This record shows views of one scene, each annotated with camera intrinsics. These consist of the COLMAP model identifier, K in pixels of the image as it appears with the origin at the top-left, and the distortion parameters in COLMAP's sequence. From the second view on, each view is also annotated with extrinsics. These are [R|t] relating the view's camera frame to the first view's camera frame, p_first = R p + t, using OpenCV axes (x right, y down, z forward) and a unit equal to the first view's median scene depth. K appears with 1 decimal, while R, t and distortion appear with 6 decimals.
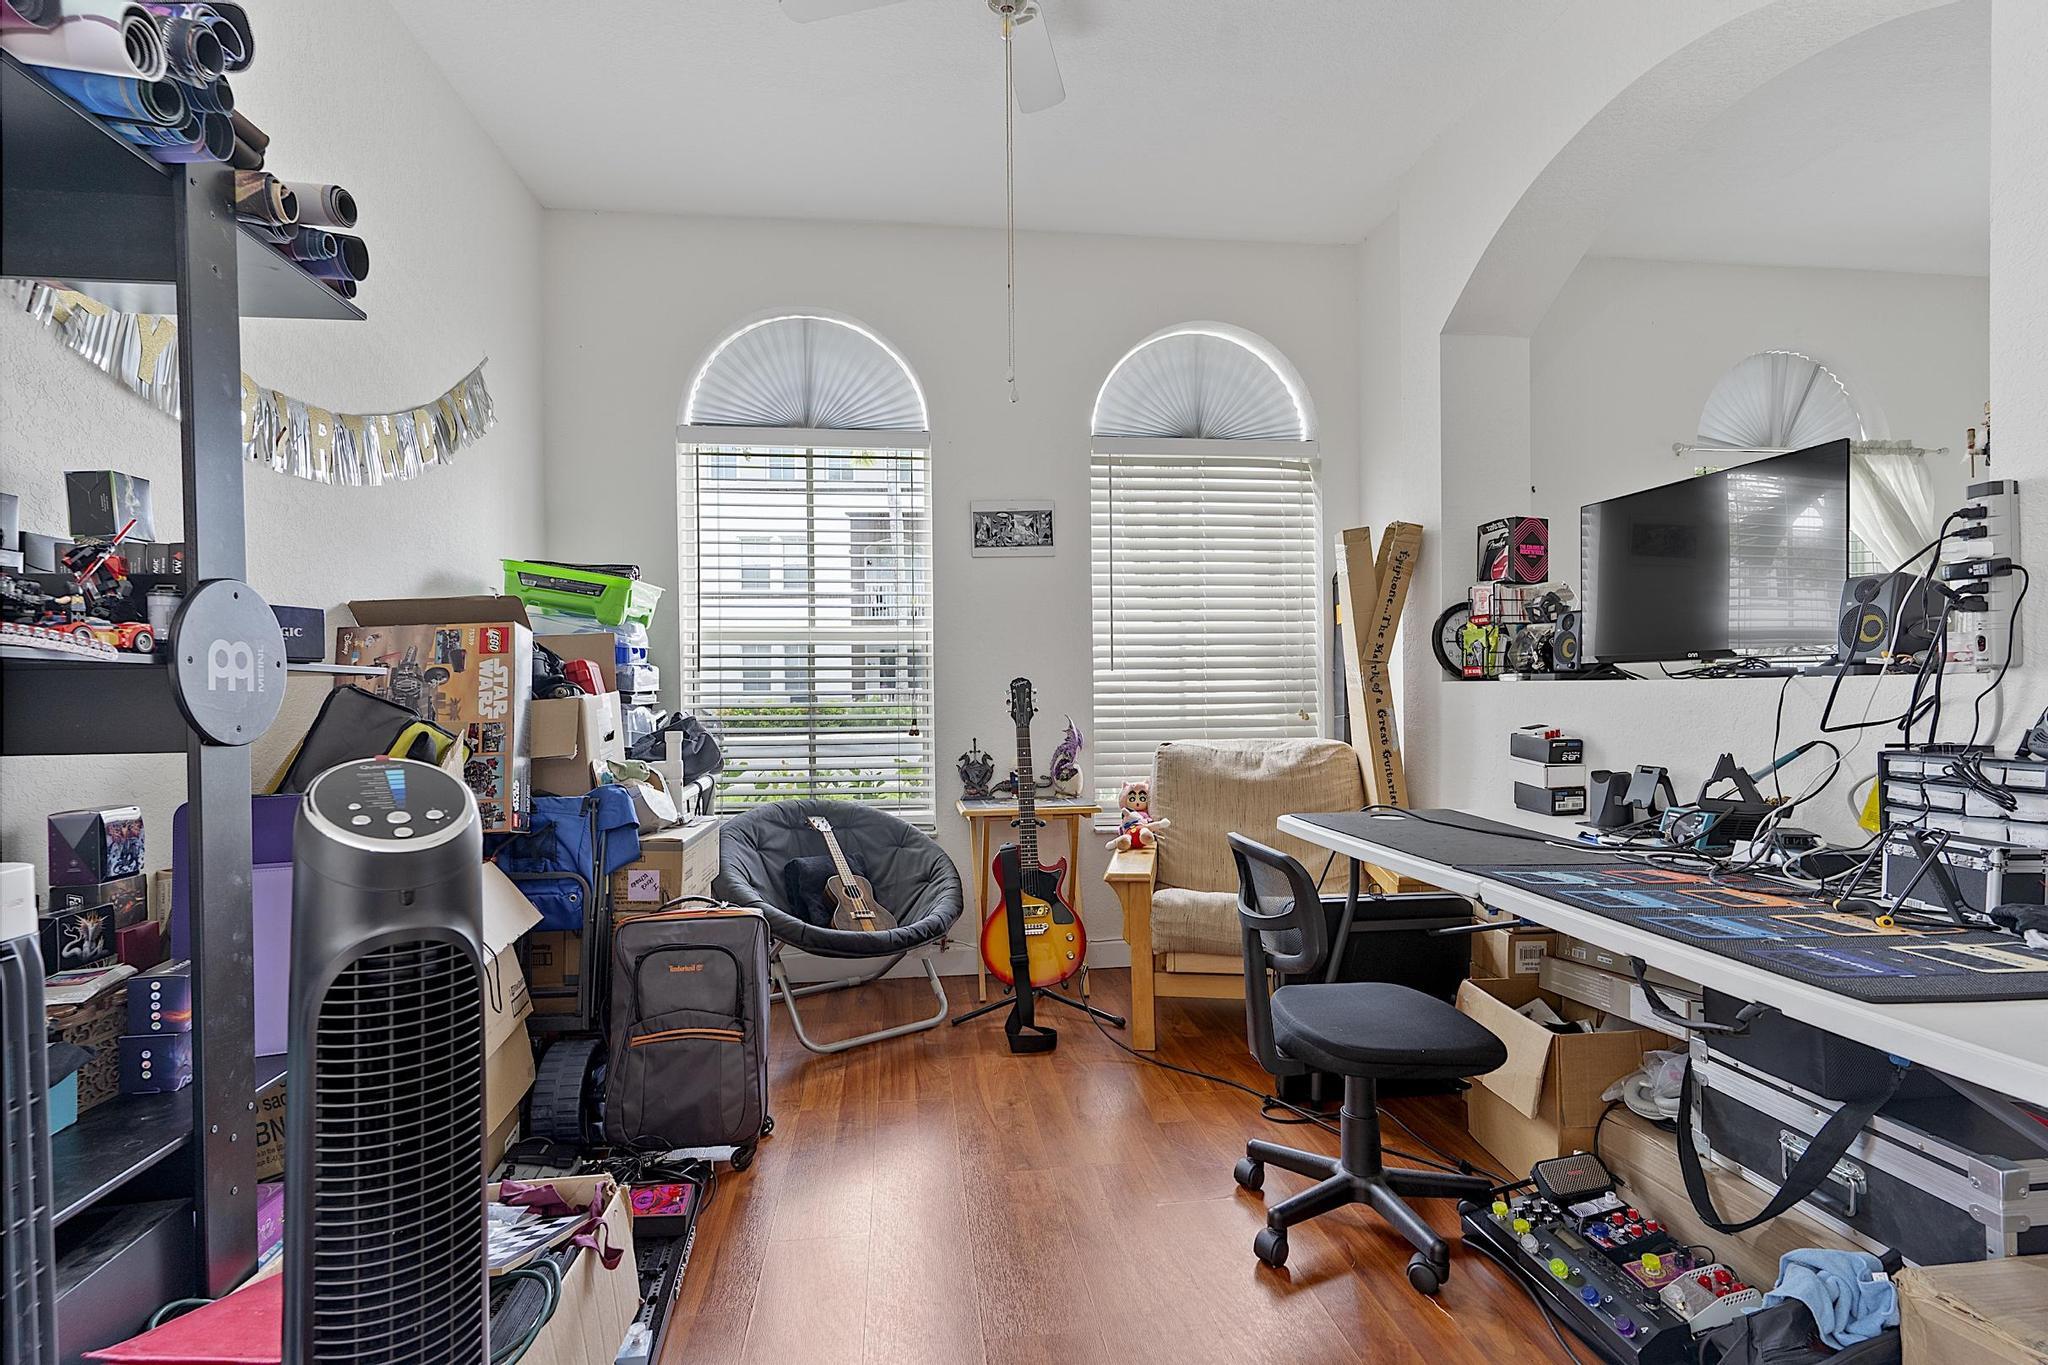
lens RADIAL K [[969.6, 0, 1024.9], [0, 969.6, 693.1], [0, 0, 1]] dist [-0.001435, -0.000394]
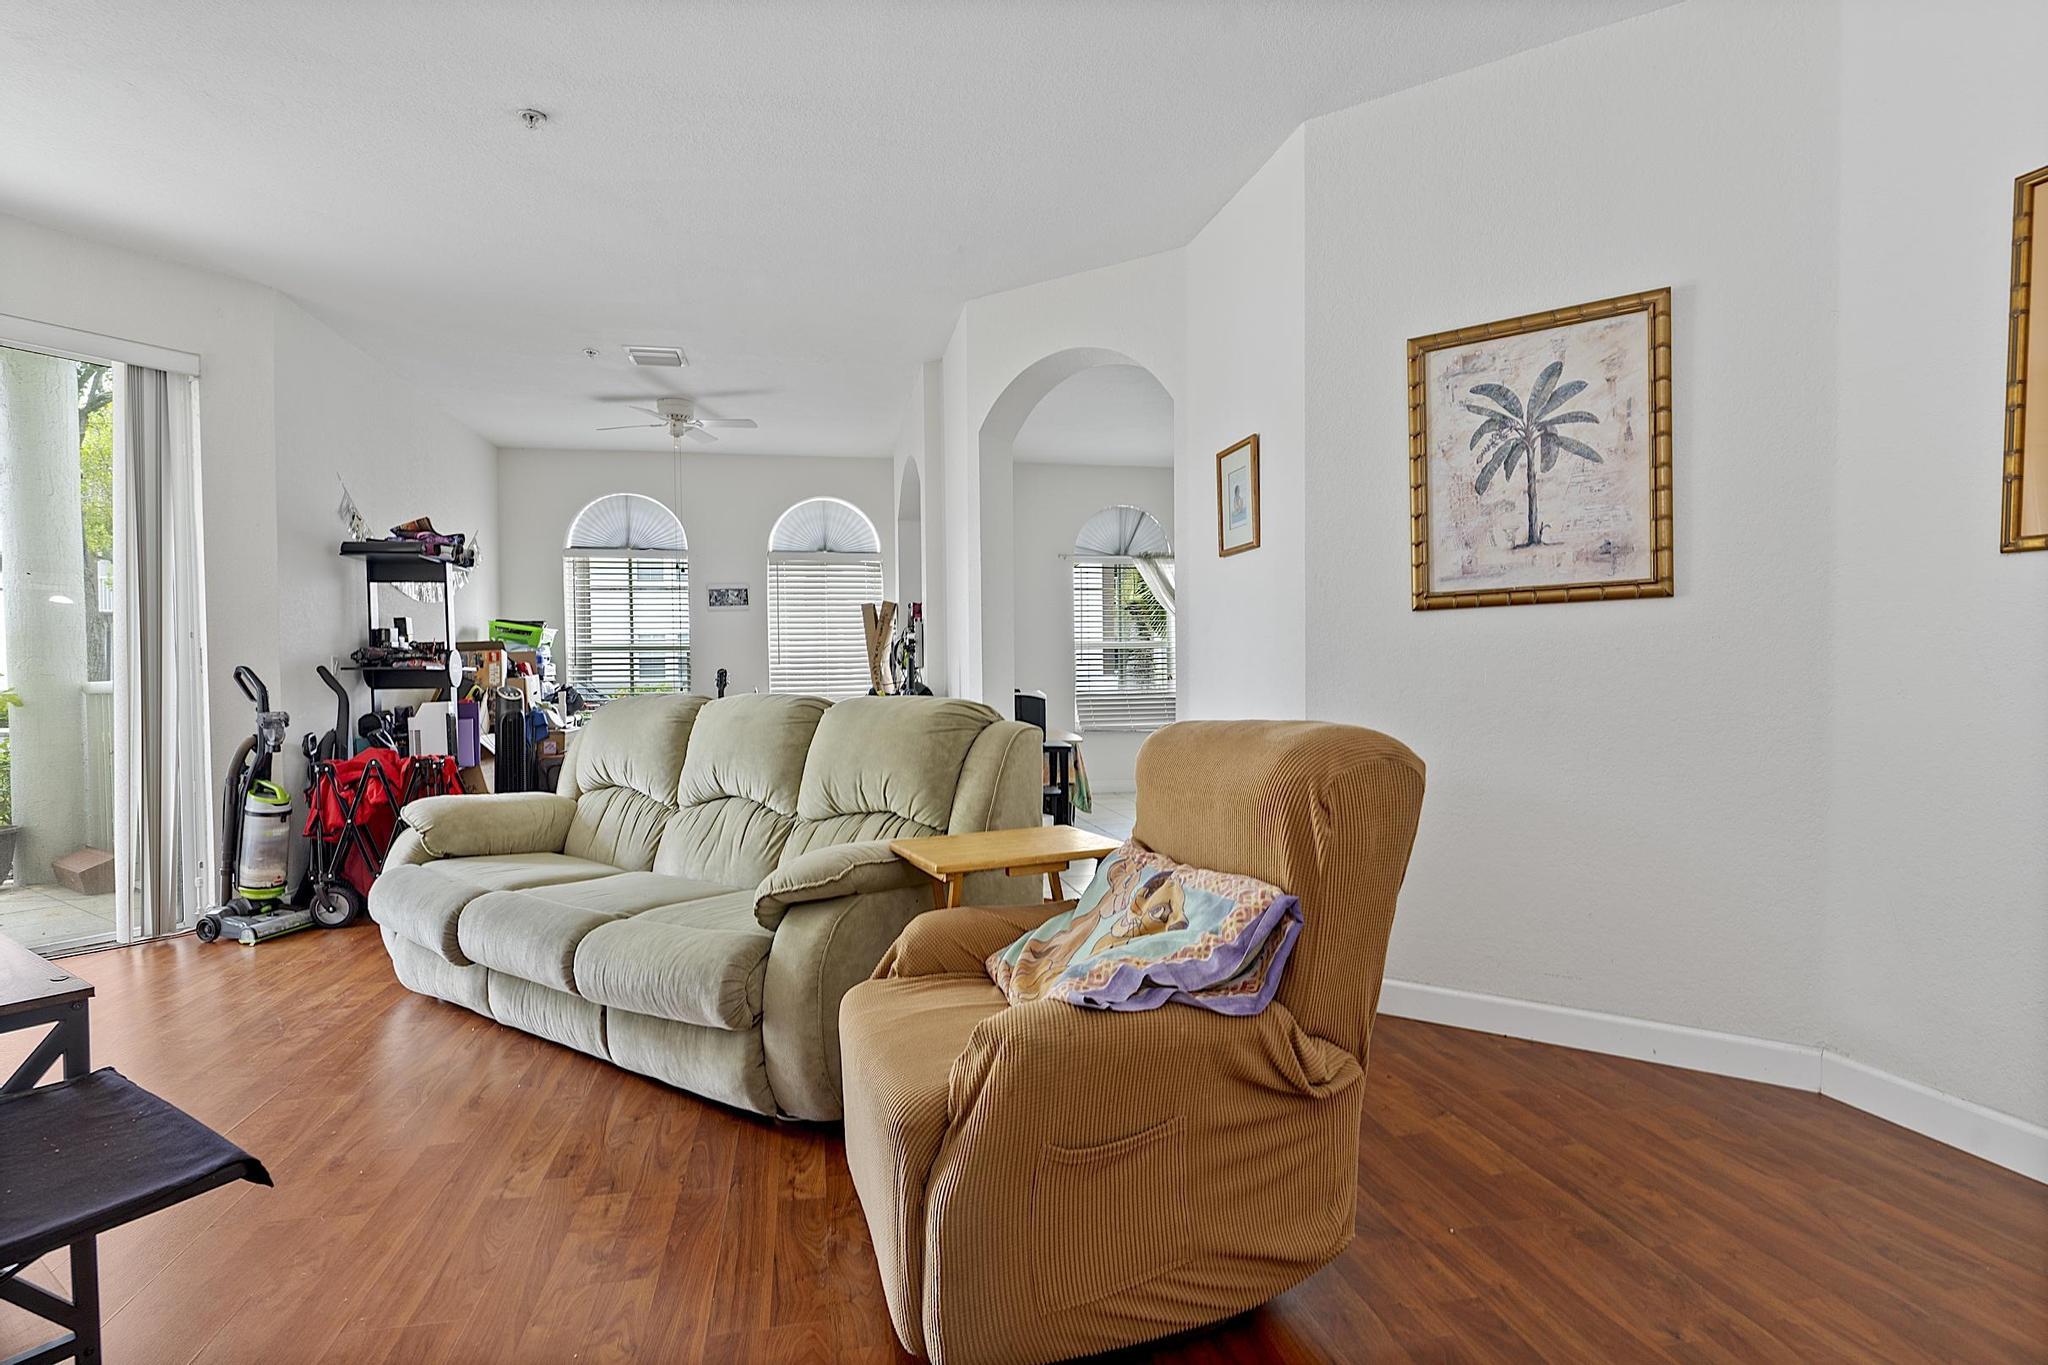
lens RADIAL K [[1025.2, 0, 1022.1], [0, 1025.2, 694.2], [0, 0, 1]] dist [0.003224, 0.000331]
pose [[0.998095, -0.004684, 0.061525, 0.608713], [0.003700, 0.999864, 0.016087, 0.009129], [-0.061592, -0.015828, 0.997976, -1.579989]]
